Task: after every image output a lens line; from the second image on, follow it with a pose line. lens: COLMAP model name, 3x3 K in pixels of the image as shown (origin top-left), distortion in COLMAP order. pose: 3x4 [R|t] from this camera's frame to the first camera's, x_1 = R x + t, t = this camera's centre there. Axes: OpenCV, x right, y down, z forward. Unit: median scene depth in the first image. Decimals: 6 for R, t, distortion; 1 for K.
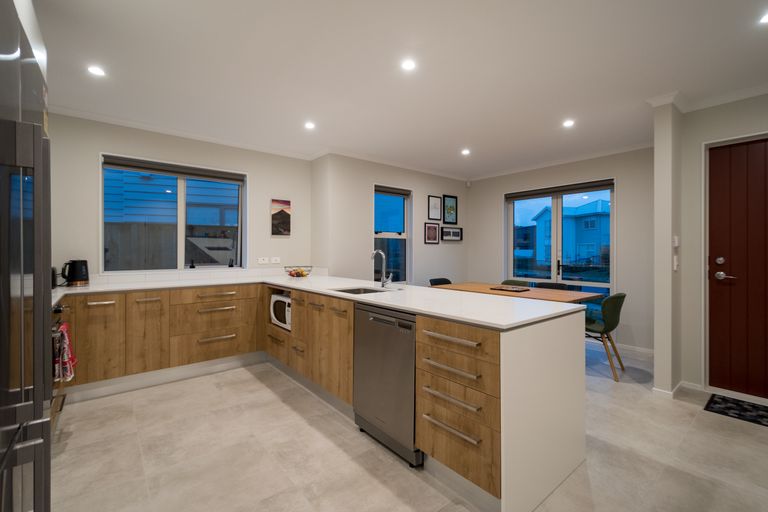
lens RADIAL K [[340.1, 0, 379.7], [0, 340.1, 253.2], [0, 0, 1]] dist [-0.001494, -0.000024]
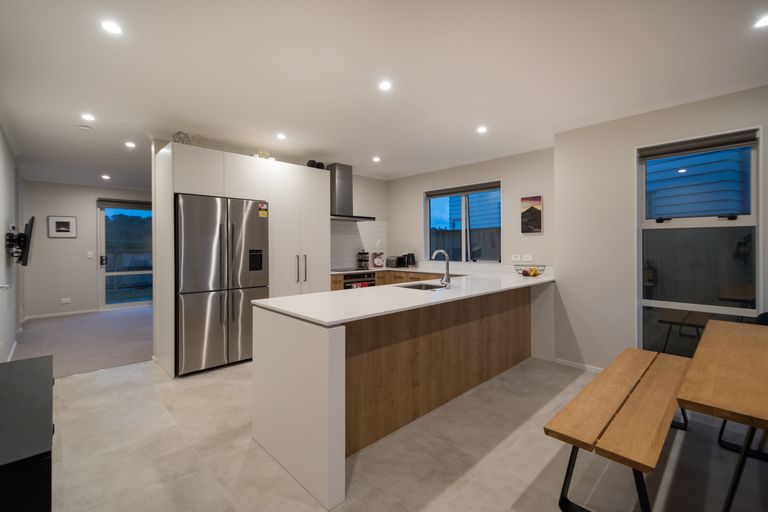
lens RADIAL K [[340.1, 0, 379.9], [0, 340.1, 250.7], [0, 0, 1]] dist [-0.001494, -0.000024]
pose [[0.085616, 0.015954, -0.996200, 0.654660], [0.001969, 0.999867, 0.016182, -0.017951], [0.996326, -0.003347, 0.085573, 0.485293]]
